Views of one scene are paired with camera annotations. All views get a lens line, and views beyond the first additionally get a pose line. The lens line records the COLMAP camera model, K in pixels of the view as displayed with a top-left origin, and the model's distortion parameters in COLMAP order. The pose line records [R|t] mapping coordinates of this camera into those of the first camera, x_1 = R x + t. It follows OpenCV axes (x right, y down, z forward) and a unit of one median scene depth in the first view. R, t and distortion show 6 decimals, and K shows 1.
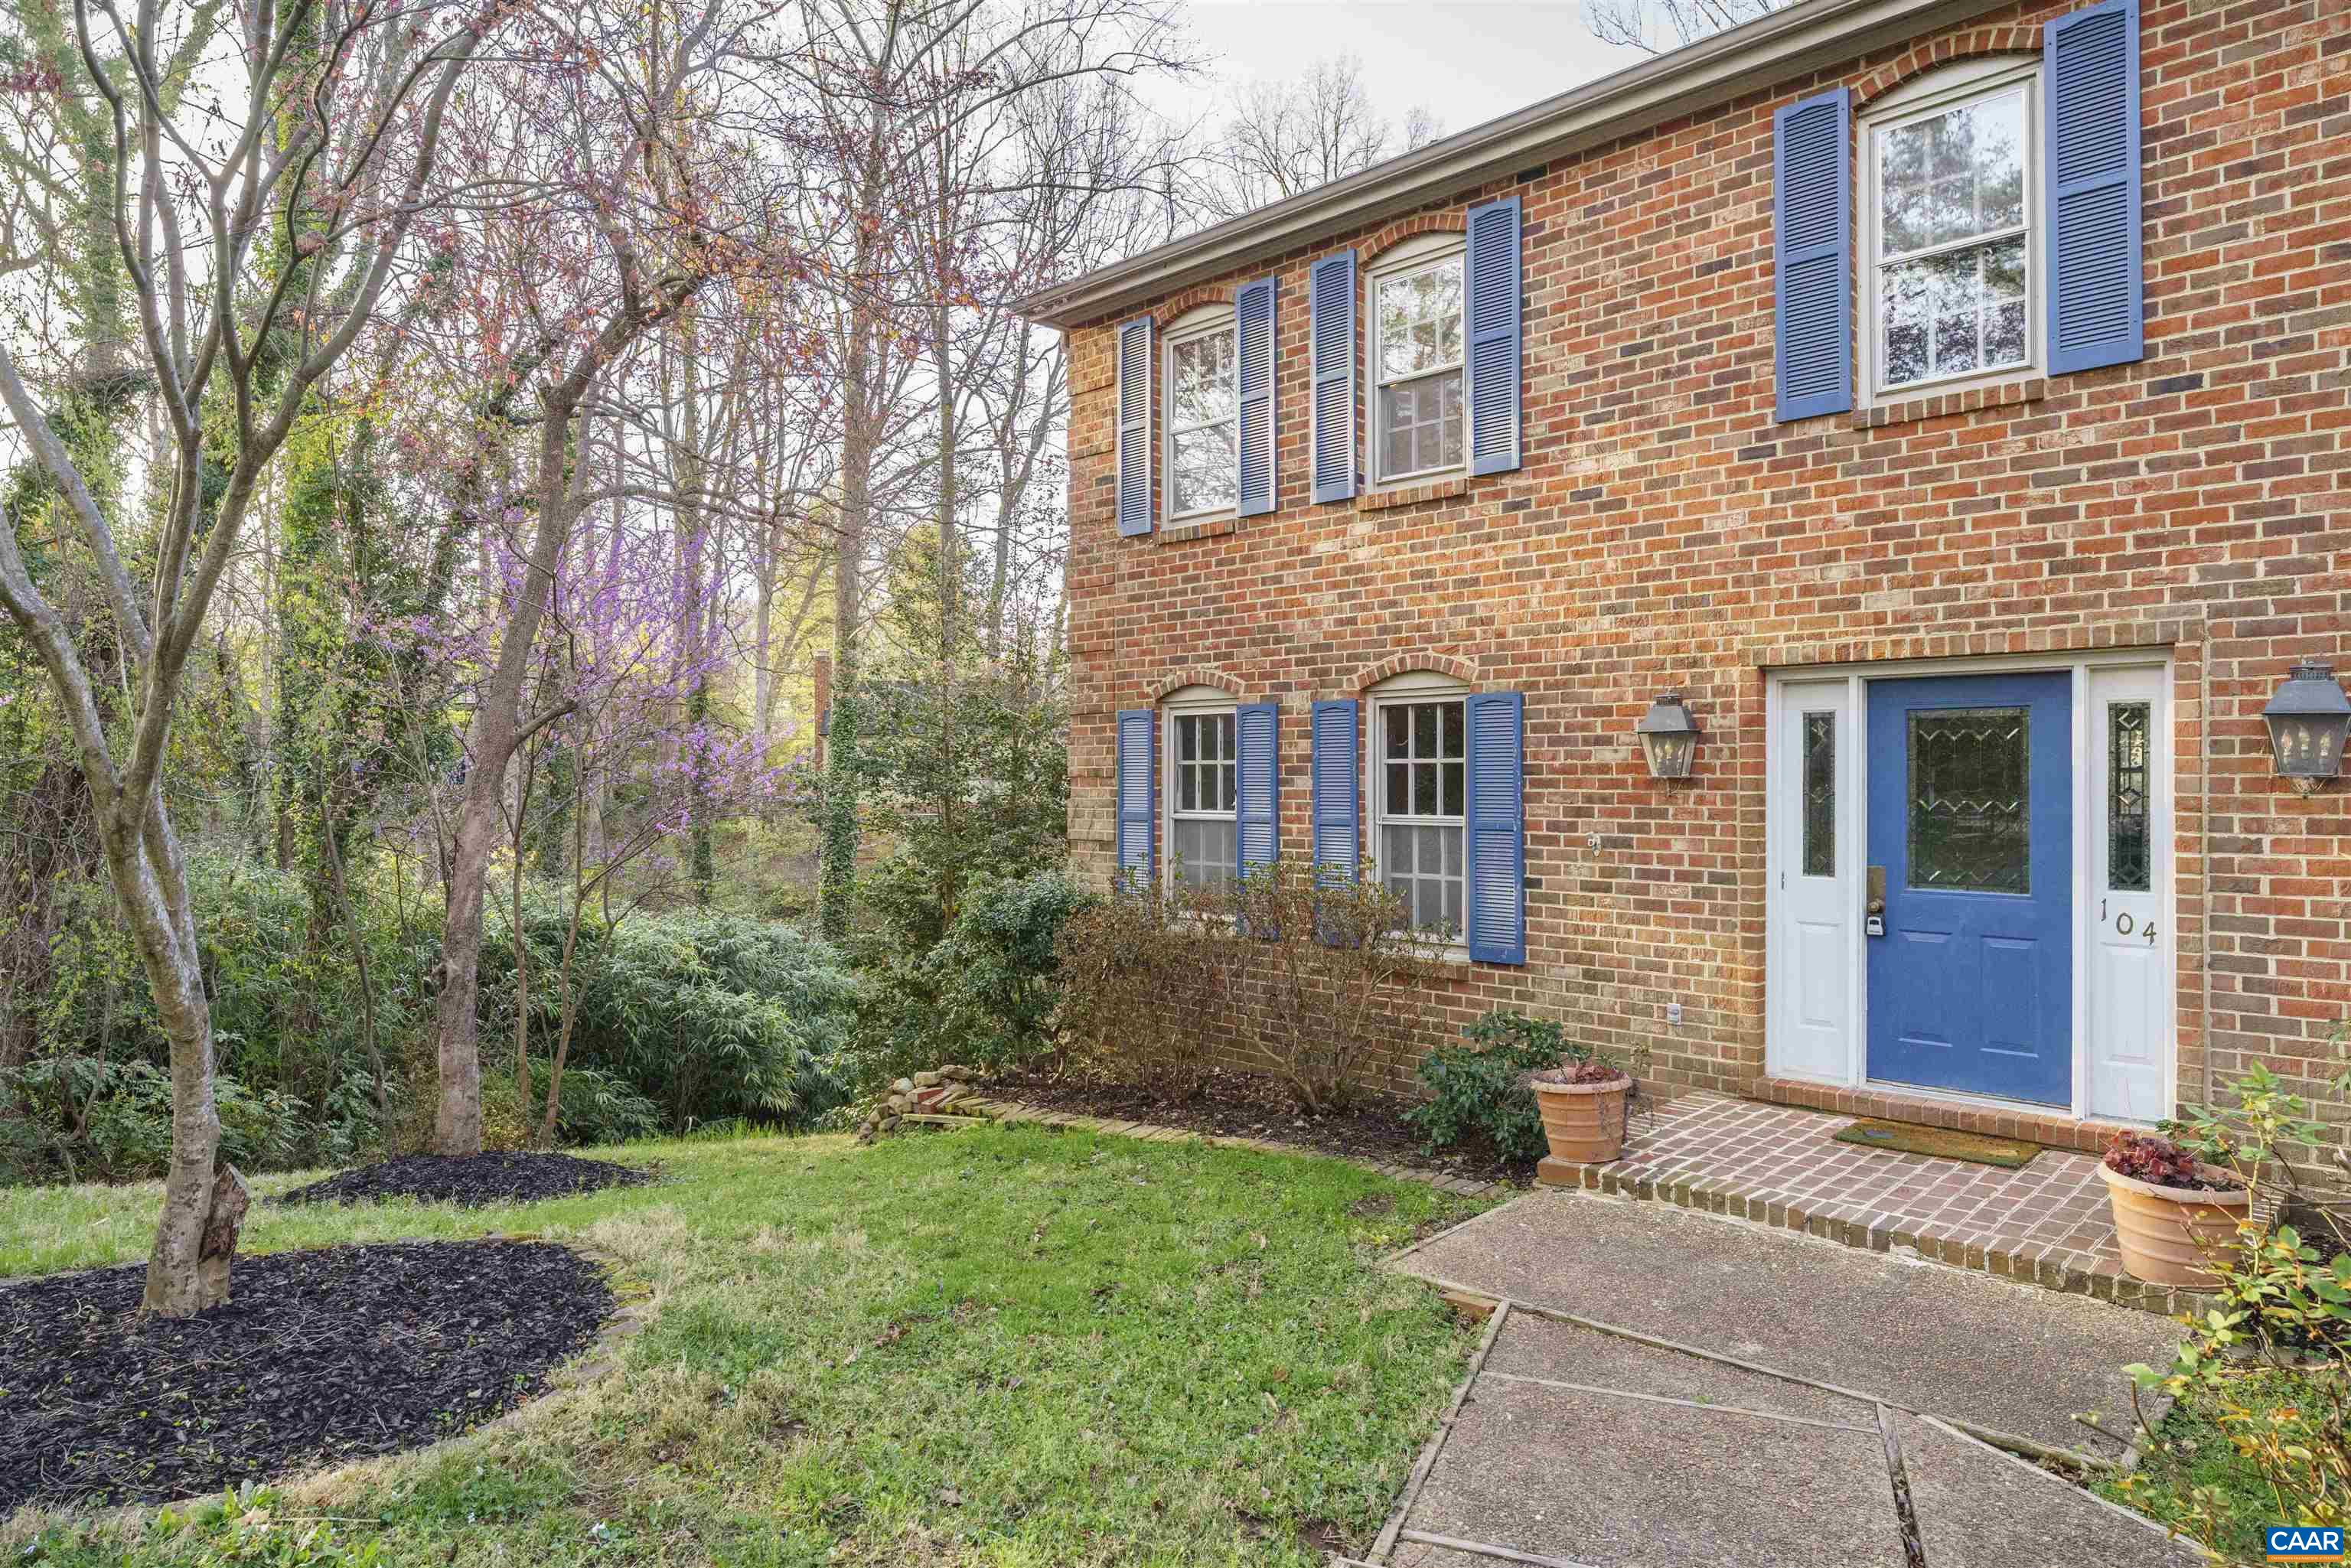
lens RADIAL K [[1410.6, 0, 1126.4], [0, 1410.6, 770.9], [0, 0, 1]] dist [-0.000215, 0.000271]
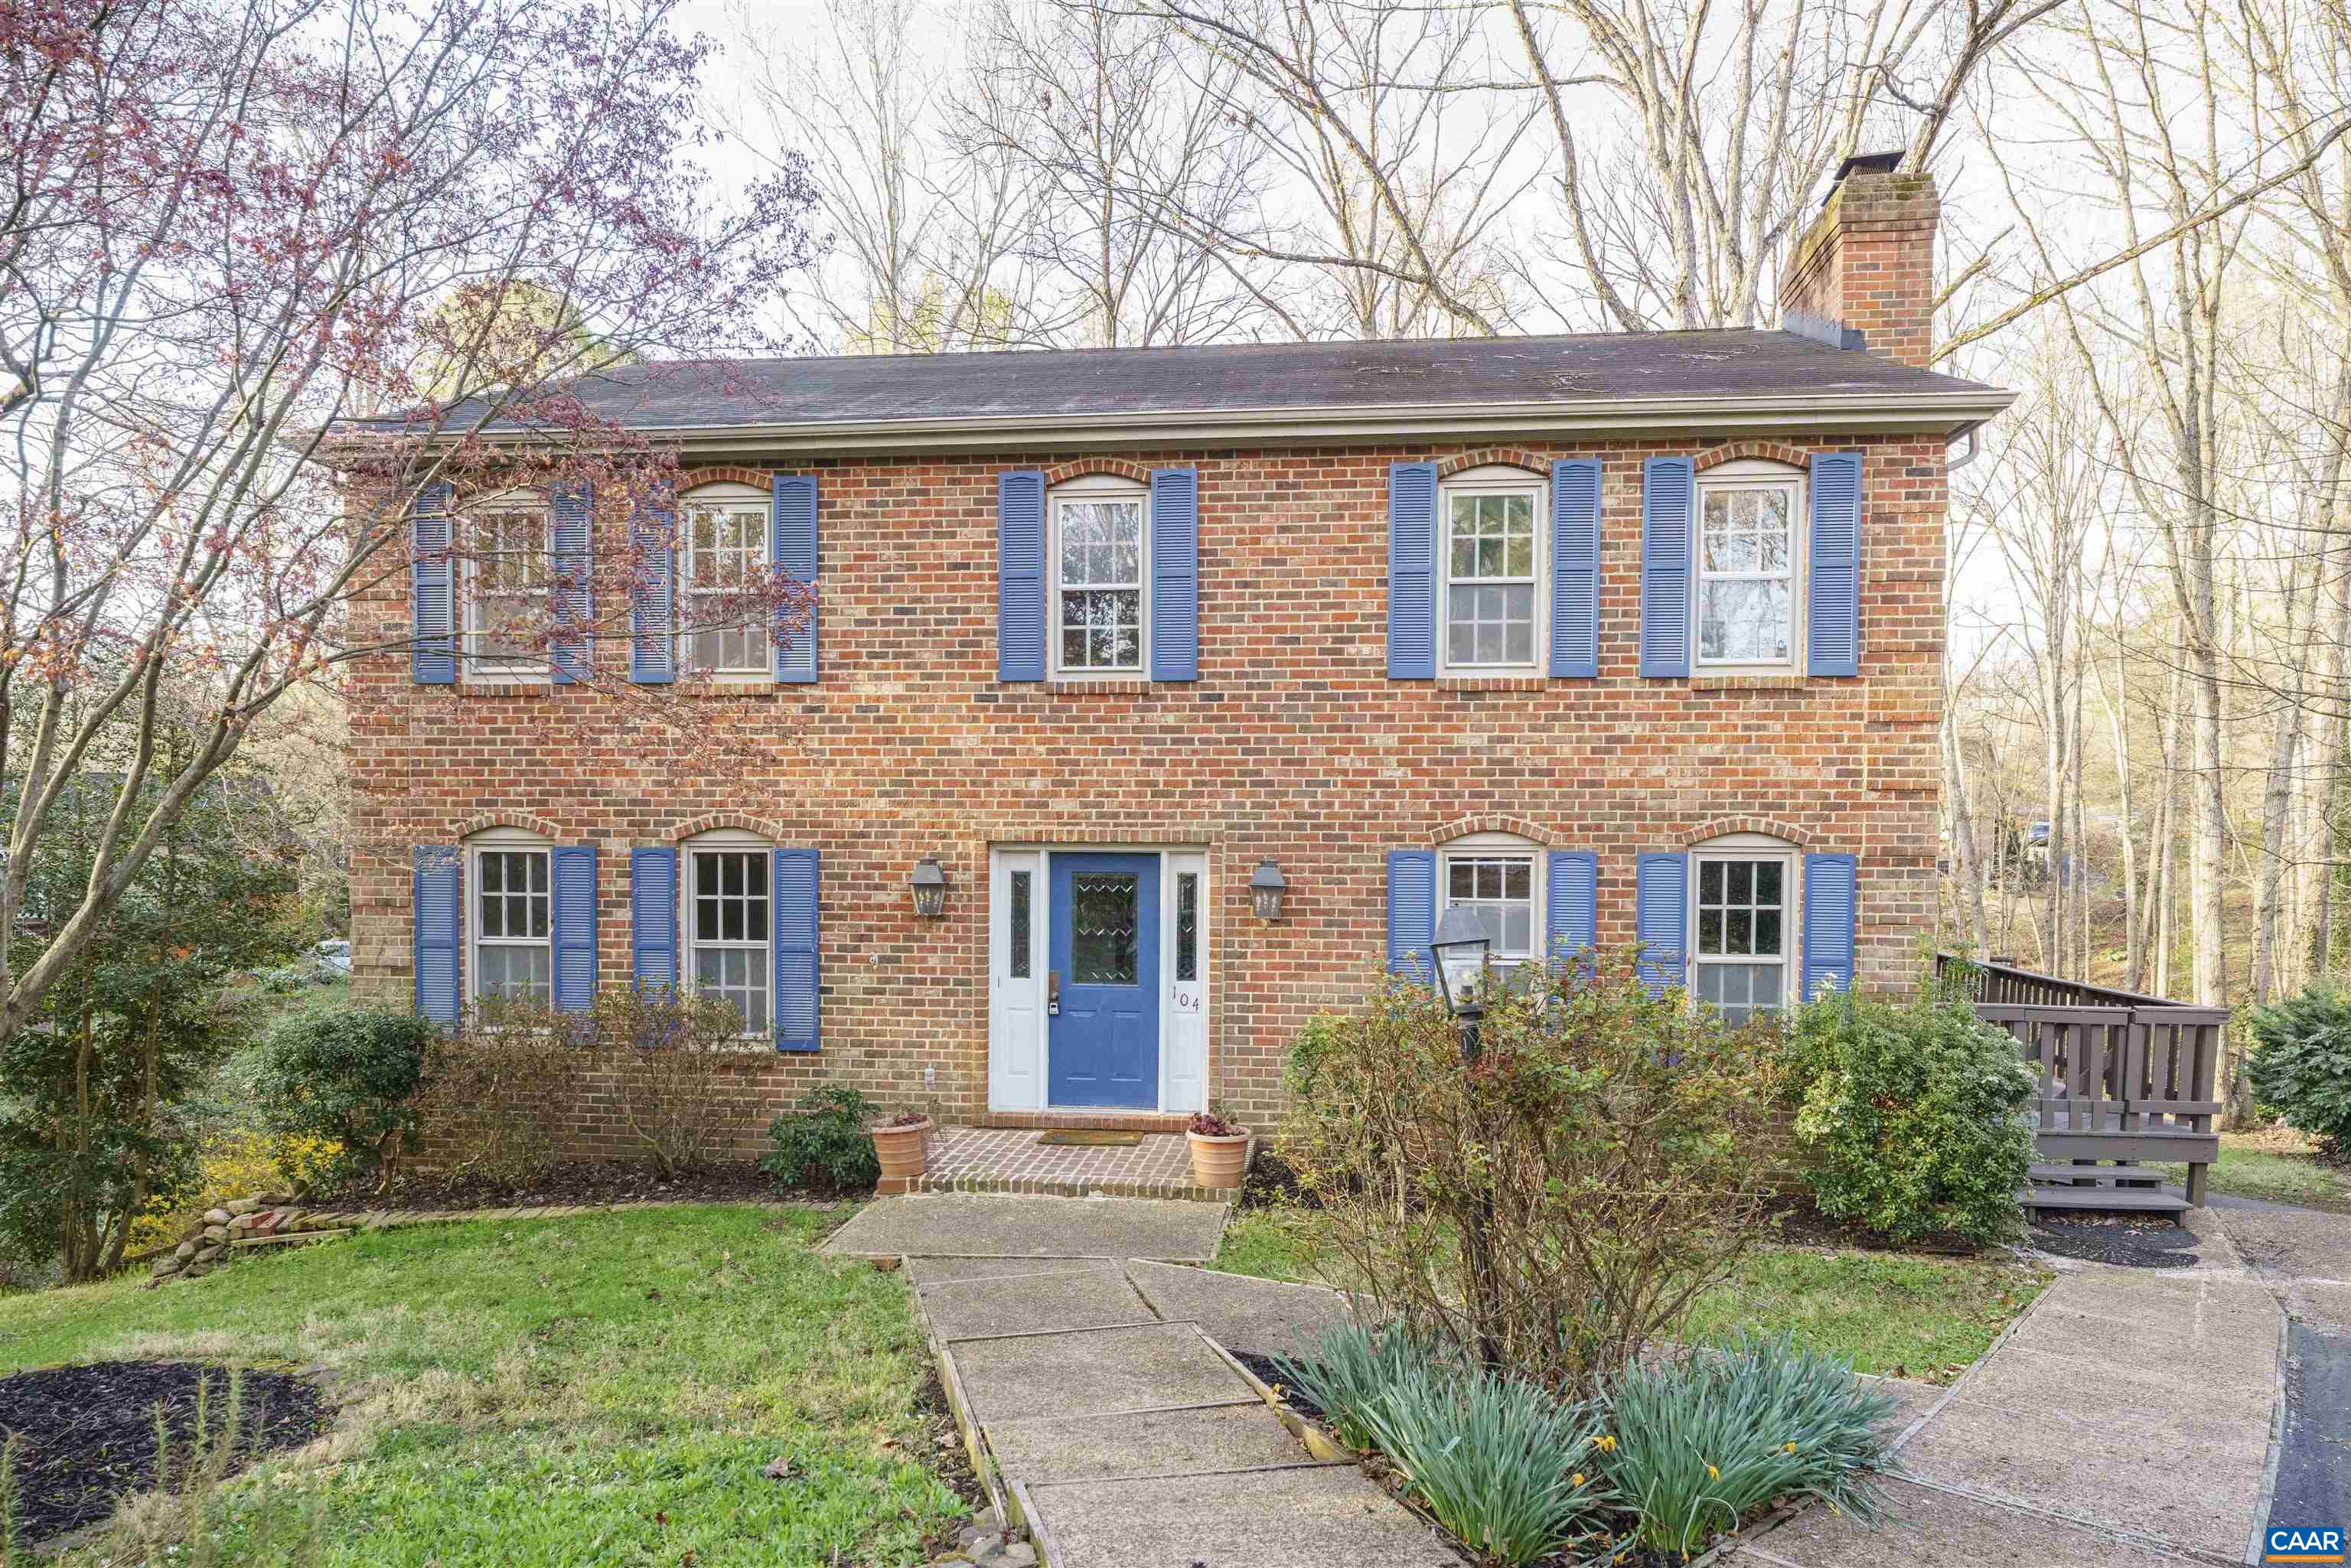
lens RADIAL K [[1577.7, 0, 1181.3], [0, 1577.7, 890.4], [0, 0, 1]] dist [0.002012, -0.000506]
pose [[0.782345, -0.016873, 0.622617, -0.429157], [-0.009425, 0.999198, 0.038922, -0.087065], [-0.622774, -0.036318, 0.781559, -0.437684]]
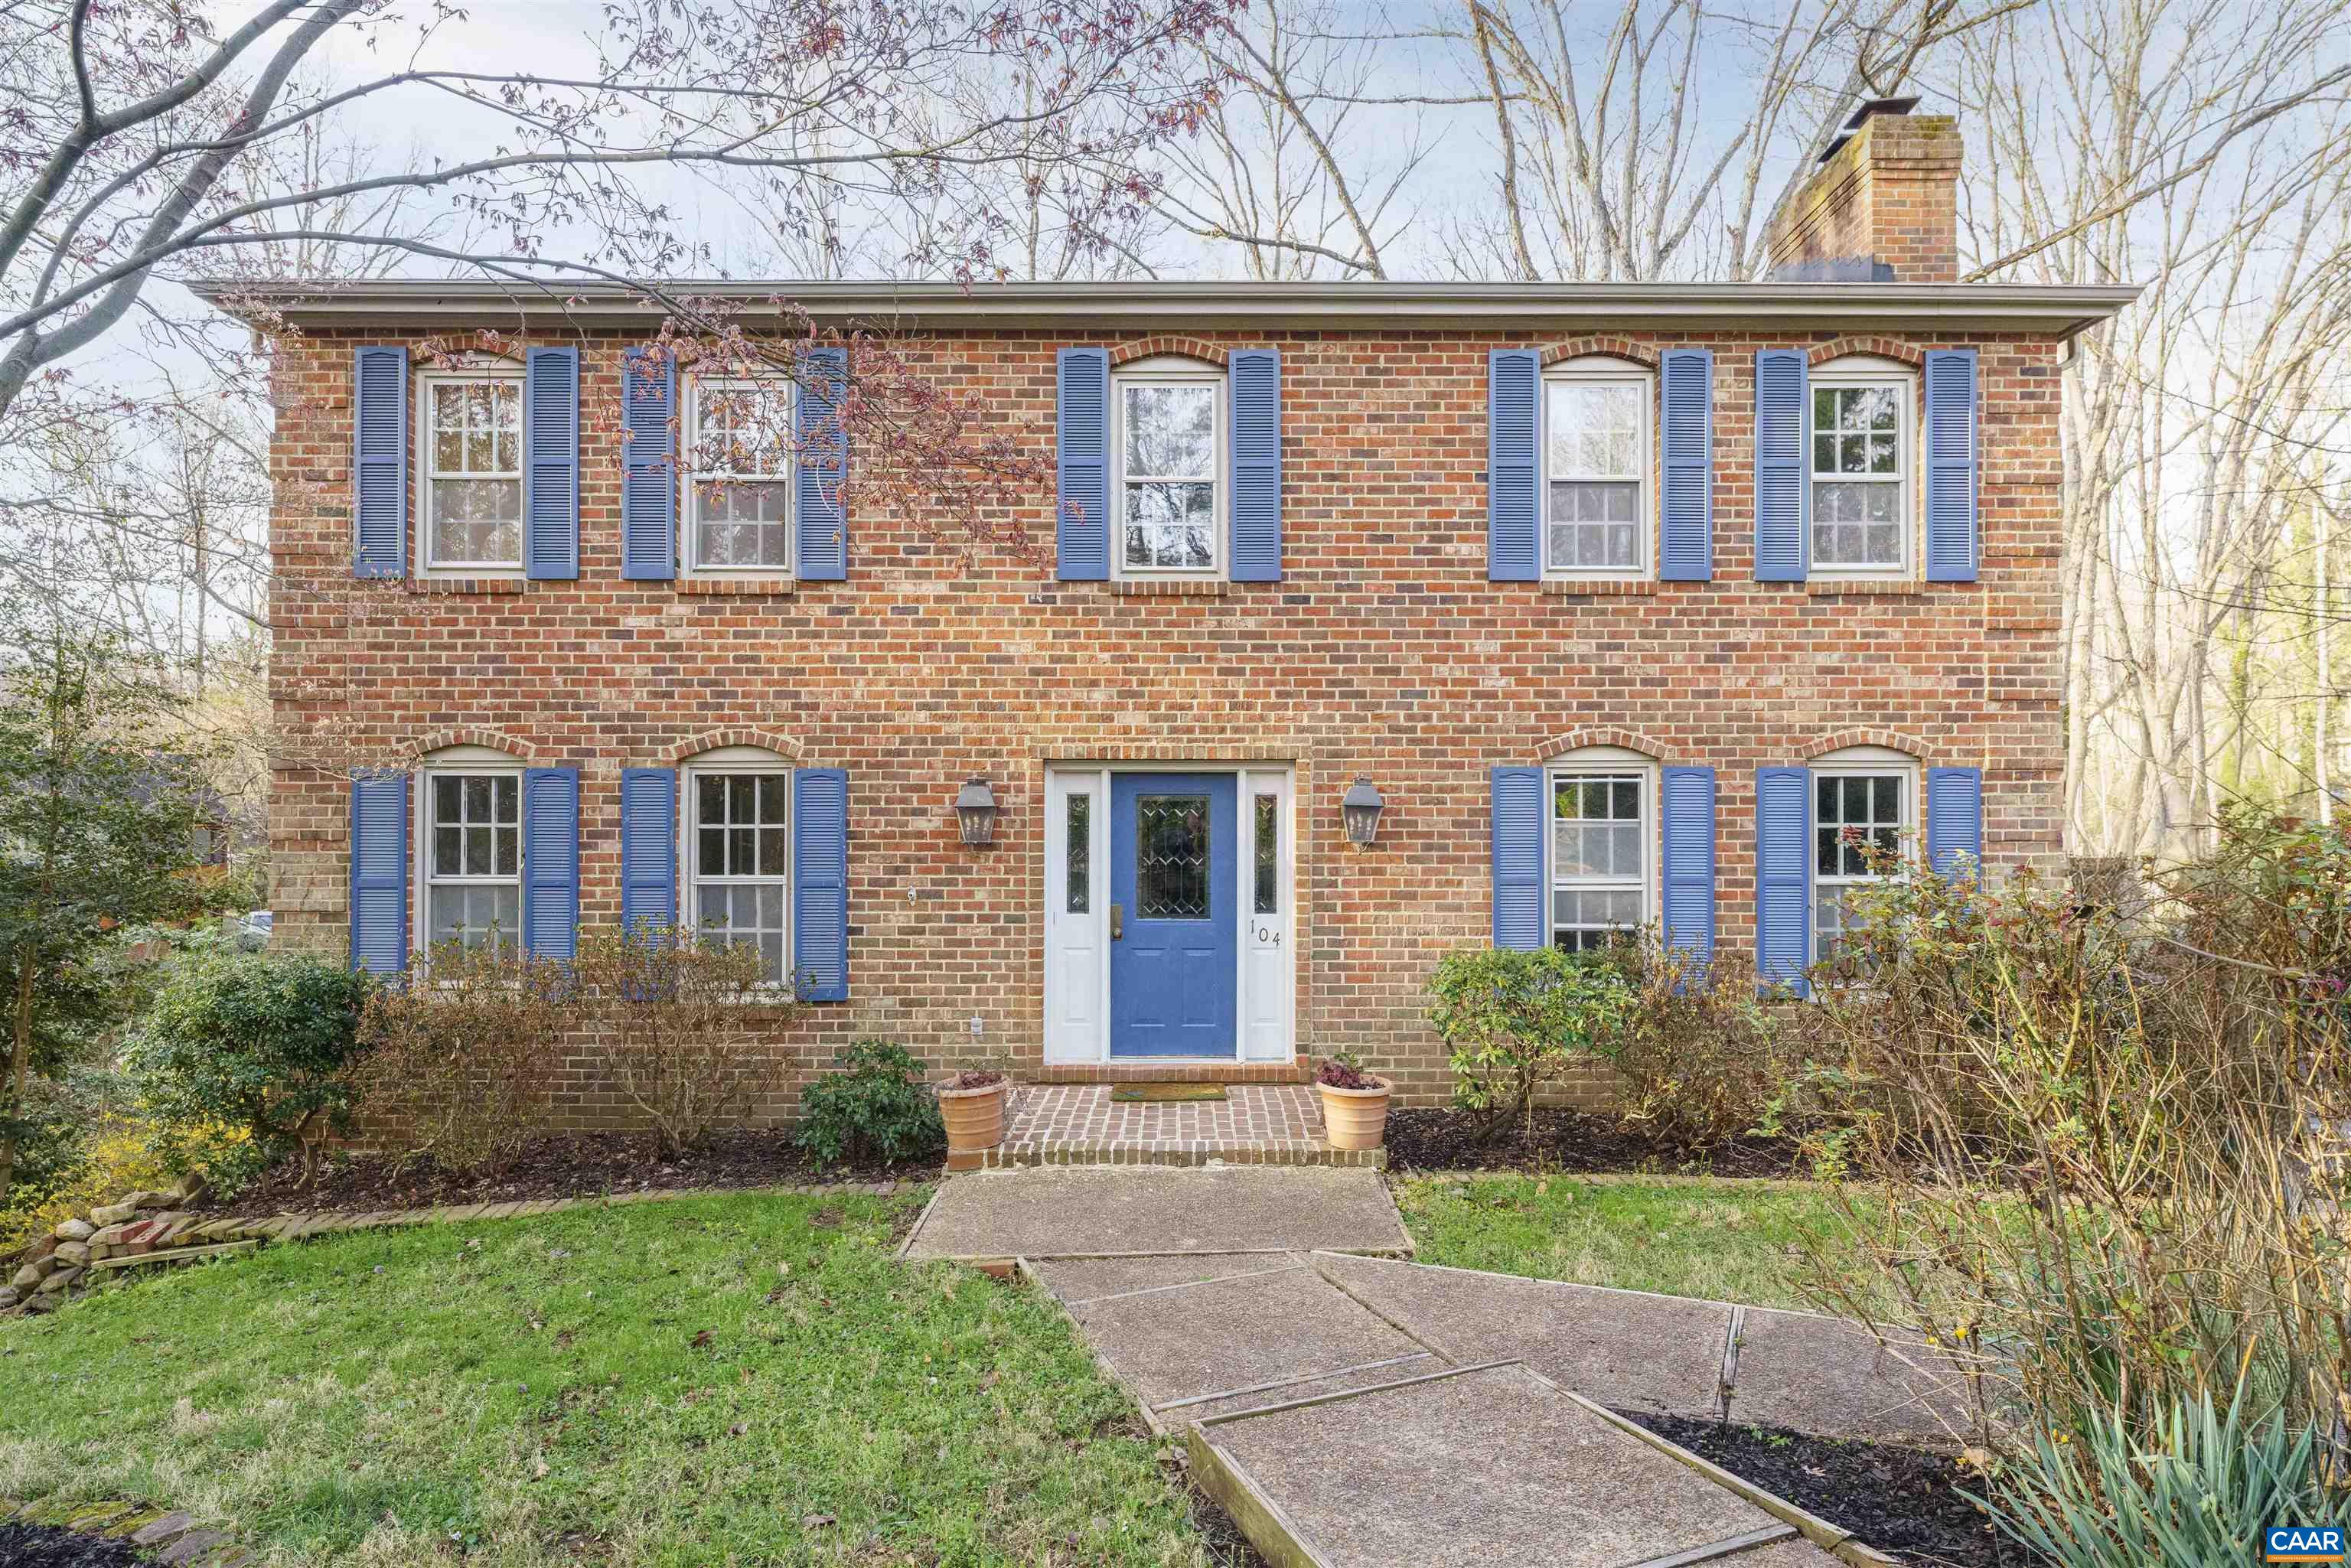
lens RADIAL K [[1295.4, 0, 1191.8], [0, 1295.4, 812.8], [0, 0, 1]] dist [0.000329, 0.000349]
pose [[0.697357, 0.005789, 0.716701, -0.327267], [-0.004946, 0.999982, -0.003265, -0.019415], [-0.716707, -0.001268, 0.697373, 0.040339]]
